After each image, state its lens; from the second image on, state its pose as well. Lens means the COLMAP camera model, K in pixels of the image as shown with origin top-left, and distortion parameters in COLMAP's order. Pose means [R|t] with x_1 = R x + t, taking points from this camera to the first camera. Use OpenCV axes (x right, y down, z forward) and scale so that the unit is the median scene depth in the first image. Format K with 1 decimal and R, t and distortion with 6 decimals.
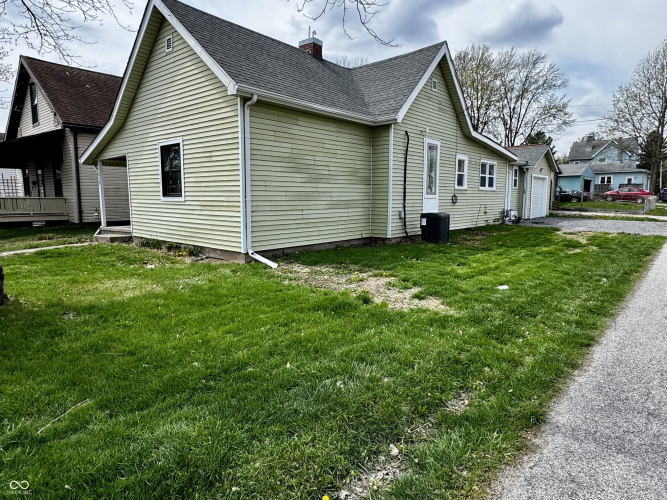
lens RADIAL K [[415.8, 0, 333.5], [0, 415.8, 250.0], [0, 0, 1]] dist [-0.001919, -0.000858]
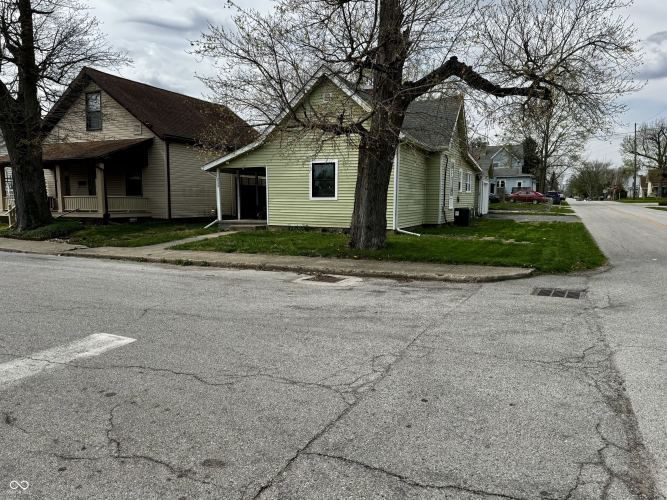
lens RADIAL K [[487.7, 0, 333.5], [0, 487.7, 250.0], [0, 0, 1]] dist [0.007429, 0.000837]
pose [[0.960427, -0.026499, 0.277269, -0.729155], [0.032877, 0.999290, -0.018381, 0.086596], [-0.276585, 0.026769, 0.960617, -0.619698]]
